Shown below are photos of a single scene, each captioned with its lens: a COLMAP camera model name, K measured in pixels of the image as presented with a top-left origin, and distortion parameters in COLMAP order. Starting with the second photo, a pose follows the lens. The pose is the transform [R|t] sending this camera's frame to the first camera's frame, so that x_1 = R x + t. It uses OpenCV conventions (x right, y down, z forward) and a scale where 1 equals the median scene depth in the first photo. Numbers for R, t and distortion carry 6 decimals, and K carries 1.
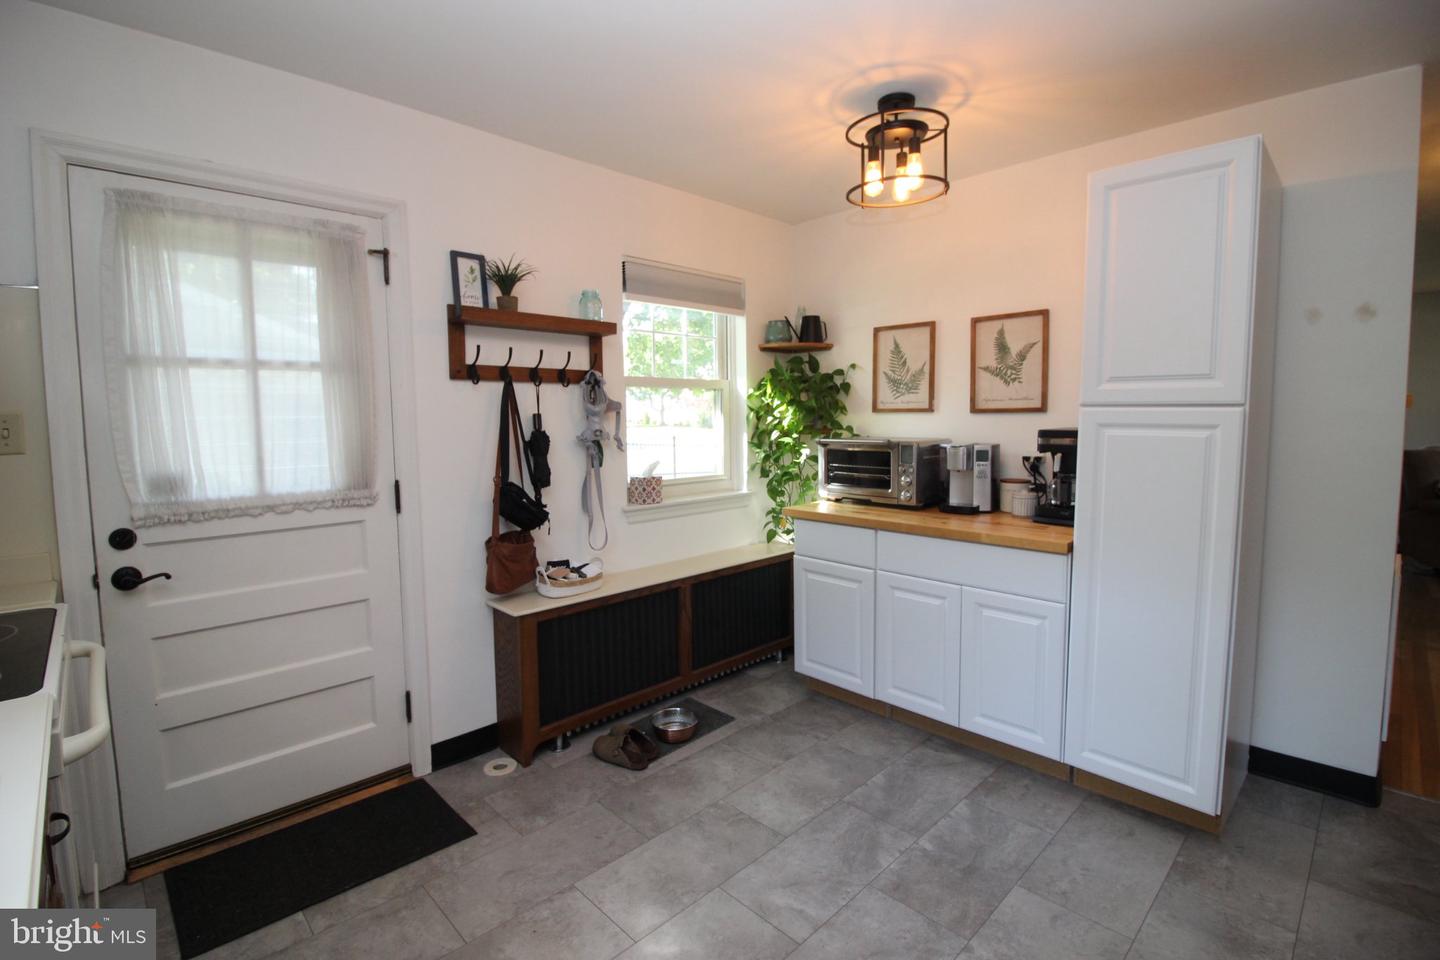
lens RADIAL K [[667.8, 0, 723.2], [0, 667.8, 464.5], [0, 0, 1]] dist [0.012469, -0.015626]
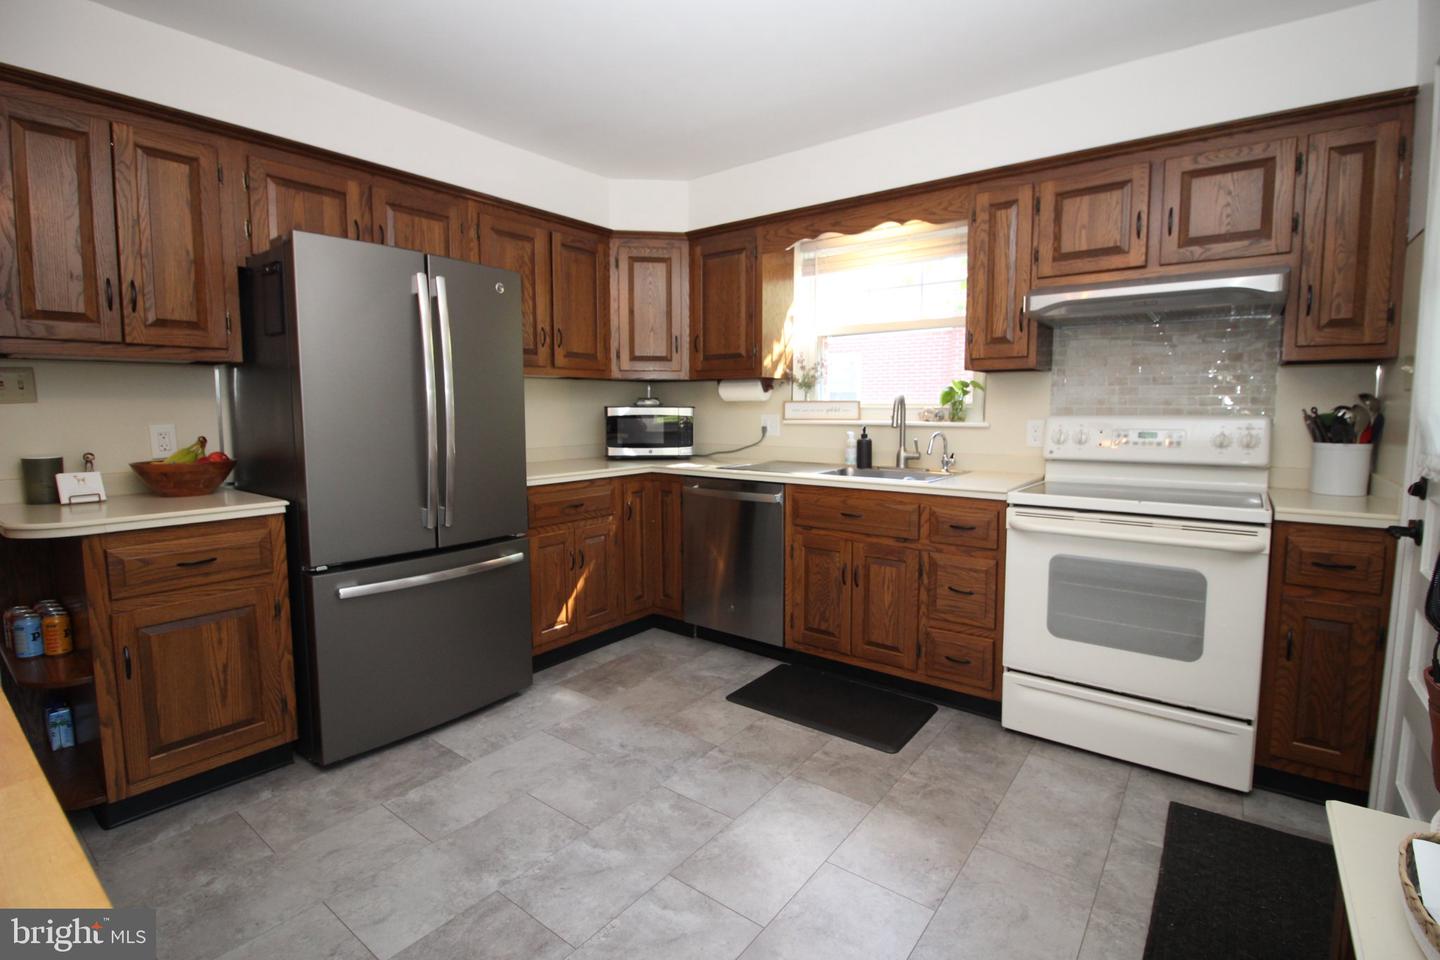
lens RADIAL K [[666.3, 0, 725.9], [0, 666.3, 466.5], [0, 0, 1]] dist [-0.000211, -0.015525]
pose [[-0.988992, 0.022496, -0.146247, 0.107654], [-0.001439, 0.986866, 0.161537, -0.041477], [0.147960, 0.159970, -0.975970, 1.258721]]
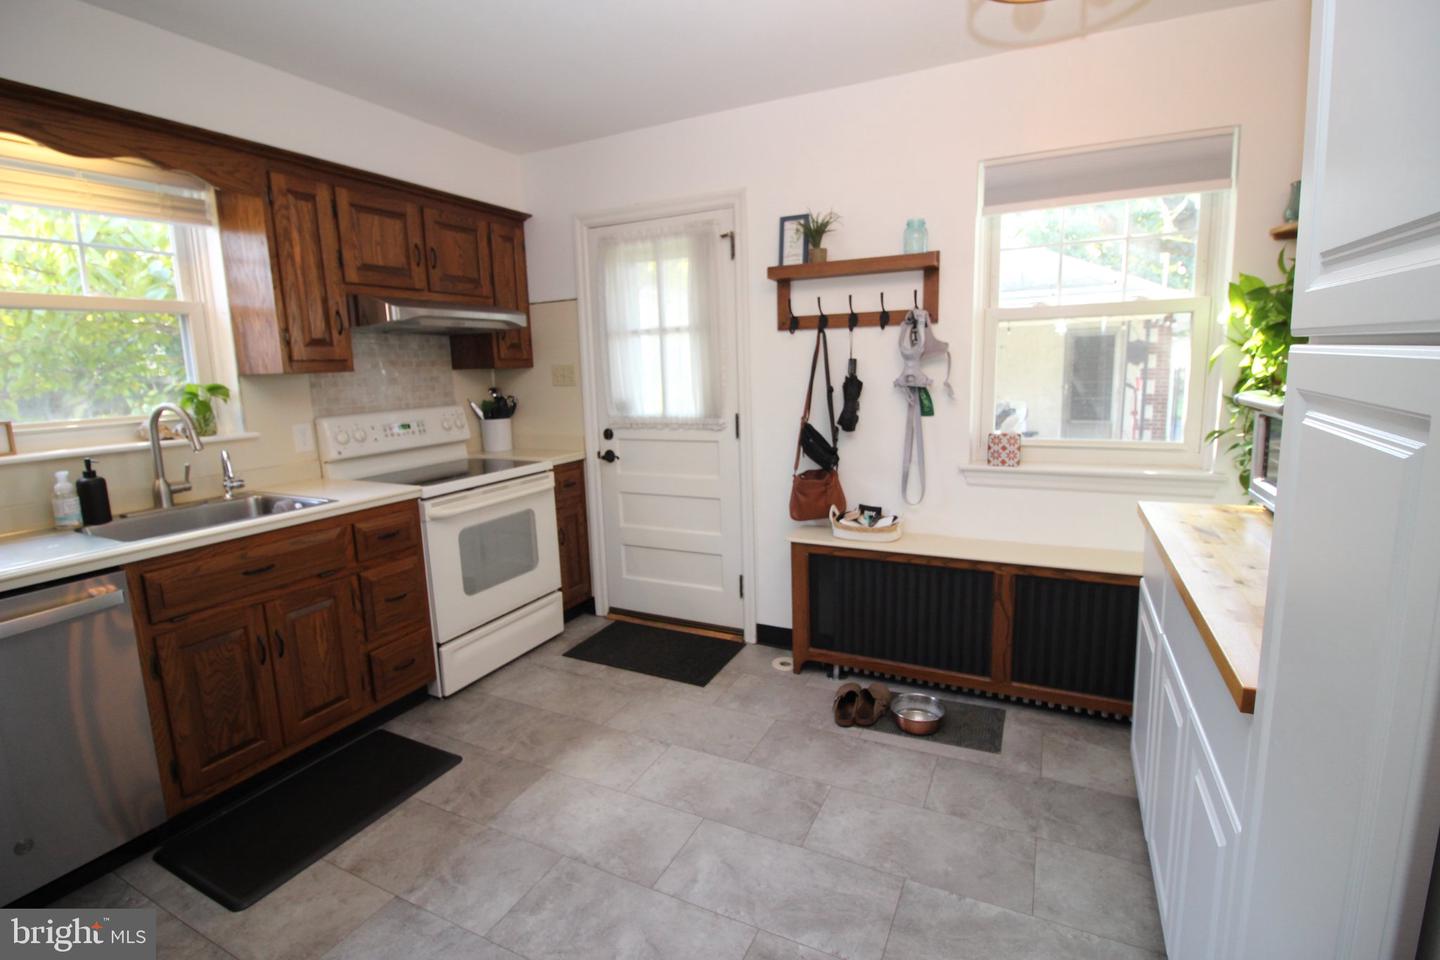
lens RADIAL K [[667.8, 0, 723.2], [0, 667.8, 464.5], [0, 0, 1]] dist [0.012469, -0.015626]
pose [[0.332598, 0.141861, -0.932338, 0.673906], [-0.042875, 0.989874, 0.135321, -0.048773], [0.942094, -0.005034, 0.335312, 0.503570]]
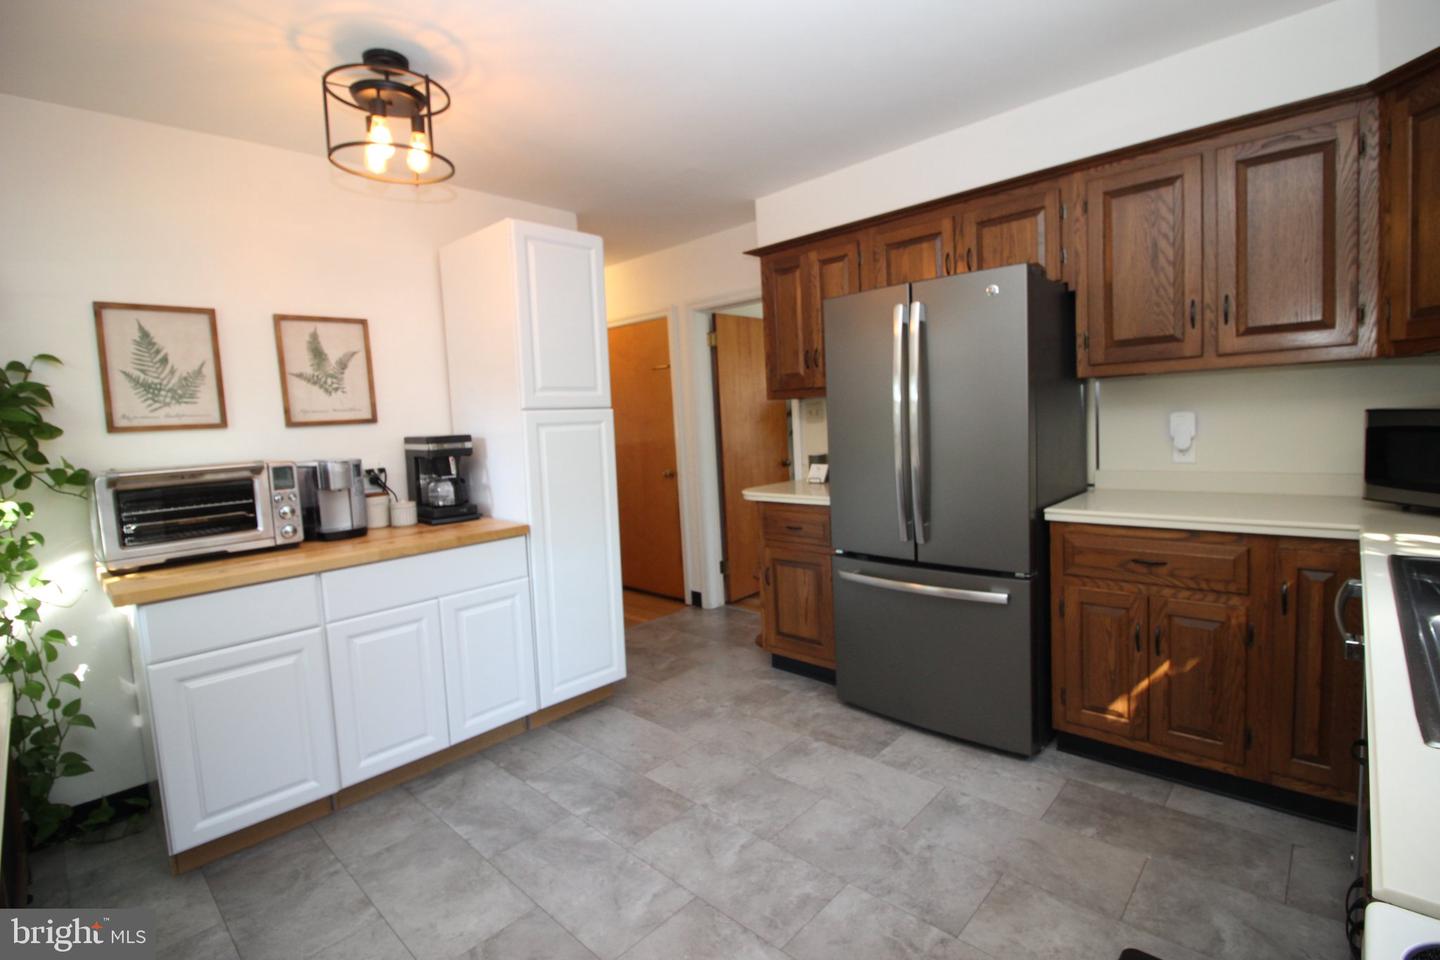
lens RADIAL K [[666.3, 0, 725.9], [0, 666.3, 466.5], [0, 0, 1]] dist [-0.000211, -0.015525]
pose [[-0.039304, -0.065657, 0.997068, -0.594590], [0.126215, 0.989520, 0.070135, -0.020626], [-0.991224, 0.128602, -0.030605, 0.593726]]
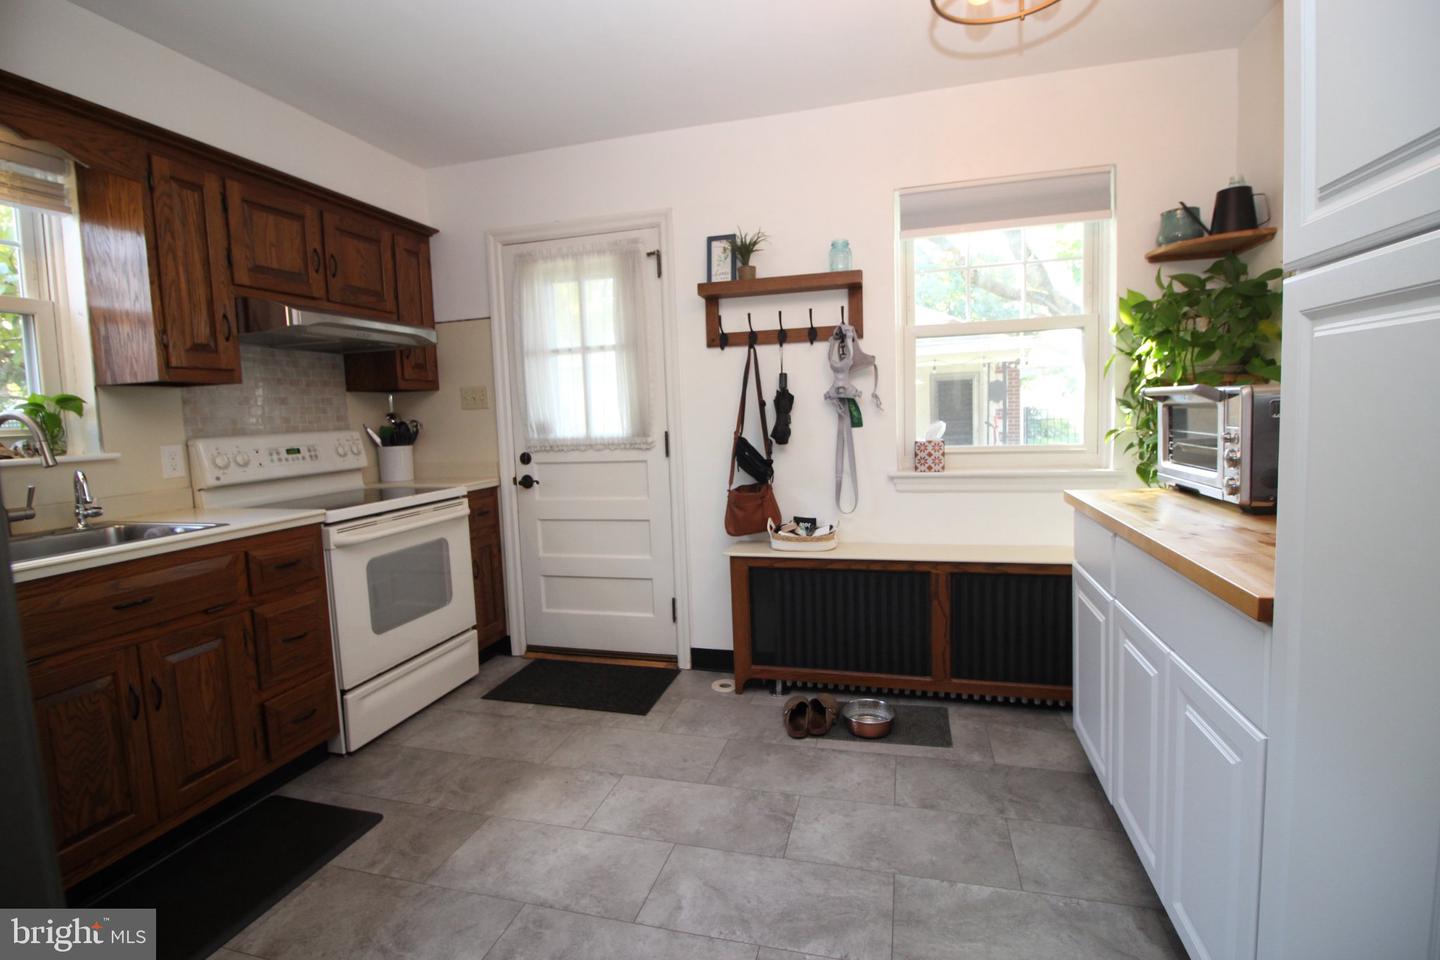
lens RADIAL K [[667.8, 0, 723.2], [0, 667.8, 464.5], [0, 0, 1]] dist [0.012469, -0.015626]
pose [[0.502697, 0.059988, -0.862379, 0.624694], [-0.031422, 0.998198, 0.051119, 0.017028], [0.863892, 0.001400, 0.503676, 0.420538]]
